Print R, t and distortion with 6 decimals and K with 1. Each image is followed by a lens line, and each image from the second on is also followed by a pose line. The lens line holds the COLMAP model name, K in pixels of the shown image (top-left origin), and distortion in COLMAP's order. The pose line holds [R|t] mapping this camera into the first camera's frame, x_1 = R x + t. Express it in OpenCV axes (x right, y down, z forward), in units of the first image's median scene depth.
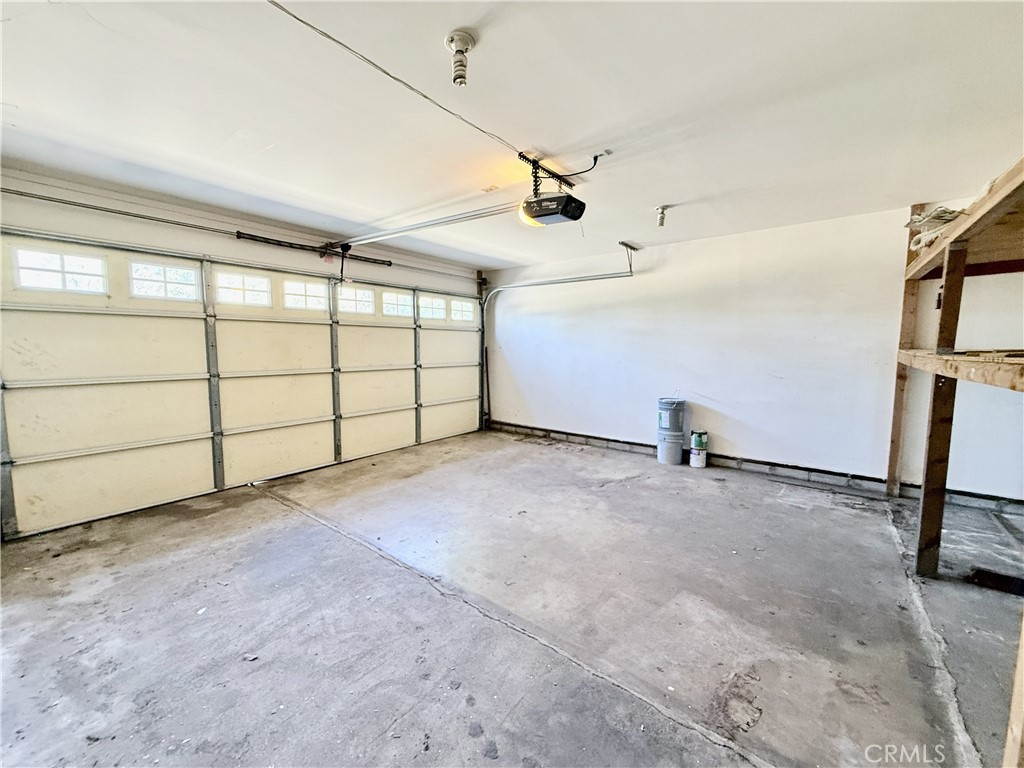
lens RADIAL K [[411.0, 0, 511.3], [0, 411.0, 384.5], [0, 0, 1]] dist [0.001621, 0.000281]
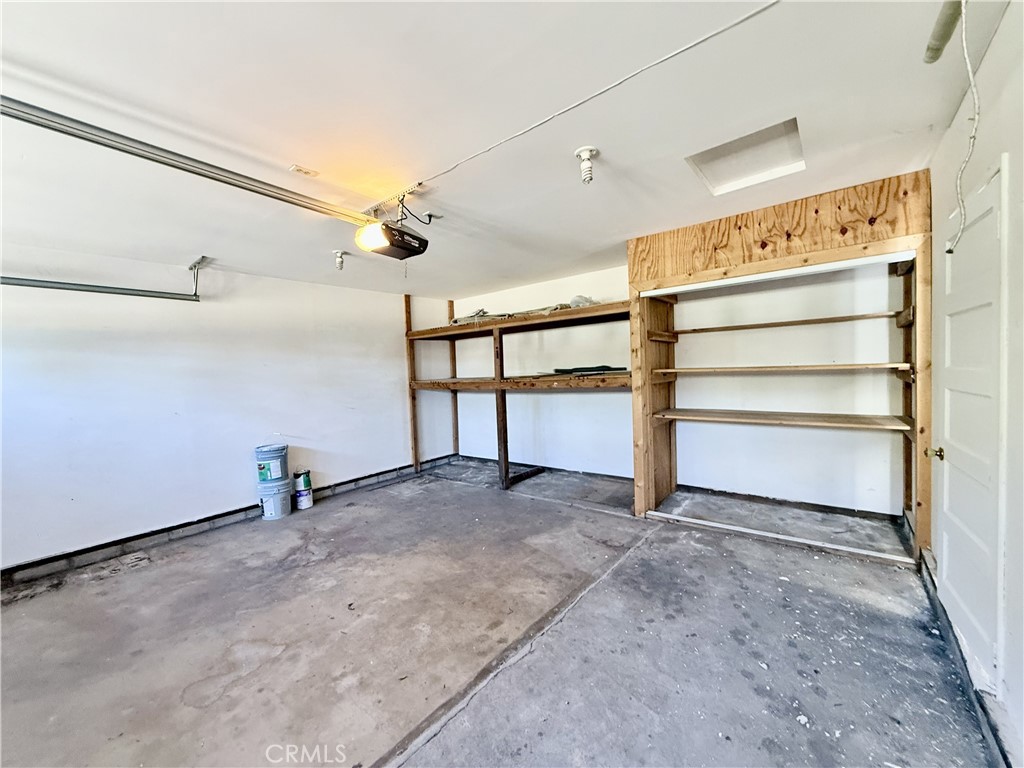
lens RADIAL K [[411.0, 0, 511.3], [0, 411.0, 384.5], [0, 0, 1]] dist [0.001621, 0.000281]
pose [[0.003218, -0.036826, 0.999317, -0.636072], [0.139049, 0.989630, 0.036021, -0.072218], [-0.990280, 0.138838, 0.008305, 0.570823]]
